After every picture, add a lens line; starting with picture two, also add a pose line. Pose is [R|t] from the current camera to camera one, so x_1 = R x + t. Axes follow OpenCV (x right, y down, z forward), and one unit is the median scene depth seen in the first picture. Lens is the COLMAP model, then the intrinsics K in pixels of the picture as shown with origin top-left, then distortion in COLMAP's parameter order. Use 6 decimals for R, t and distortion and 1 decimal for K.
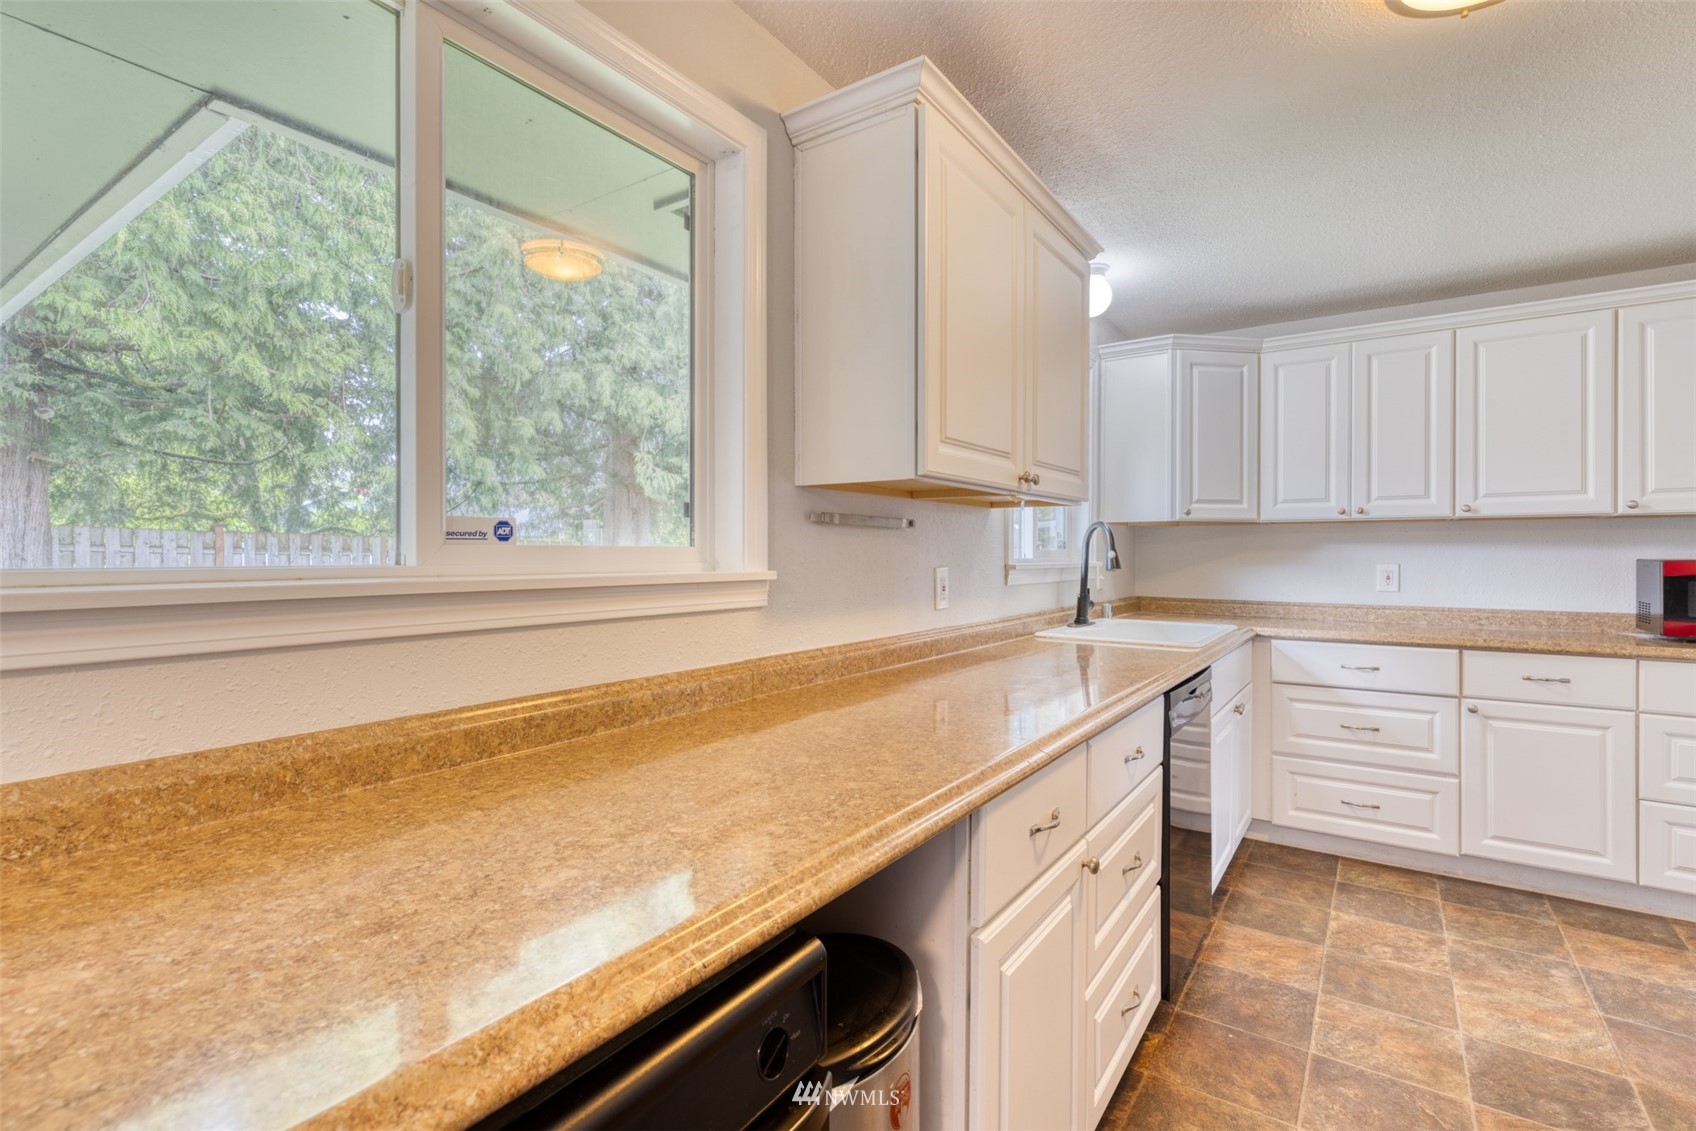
lens RADIAL K [[794.7, 0, 848.0], [0, 794.7, 565.5], [0, 0, 1]] dist [0.004739, 0.000345]
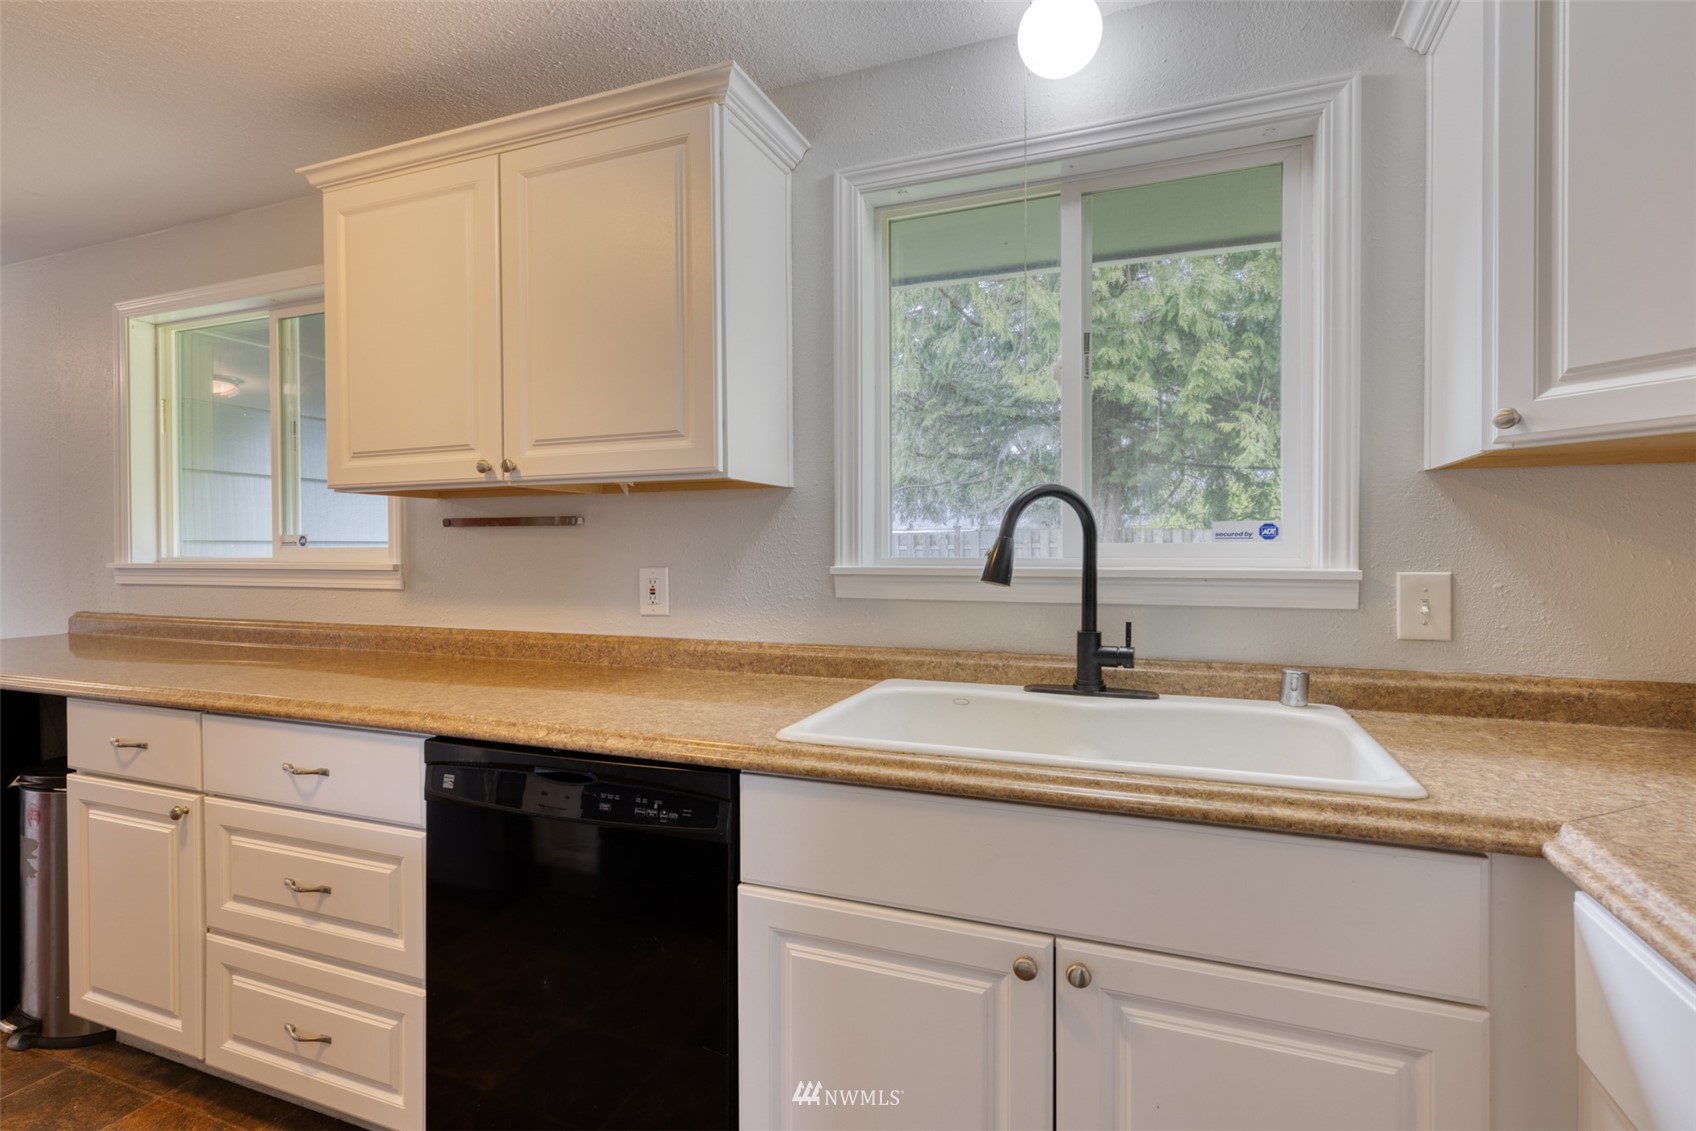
lens RADIAL K [[794.7, 0, 848.0], [0, 794.7, 565.5], [0, 0, 1]] dist [0.004739, 0.000345]
pose [[0.242636, 0.018379, -0.969943, 1.645975], [-0.011379, 0.999806, 0.016098, -0.025470], [0.970051, 0.007131, 0.242797, 1.625246]]
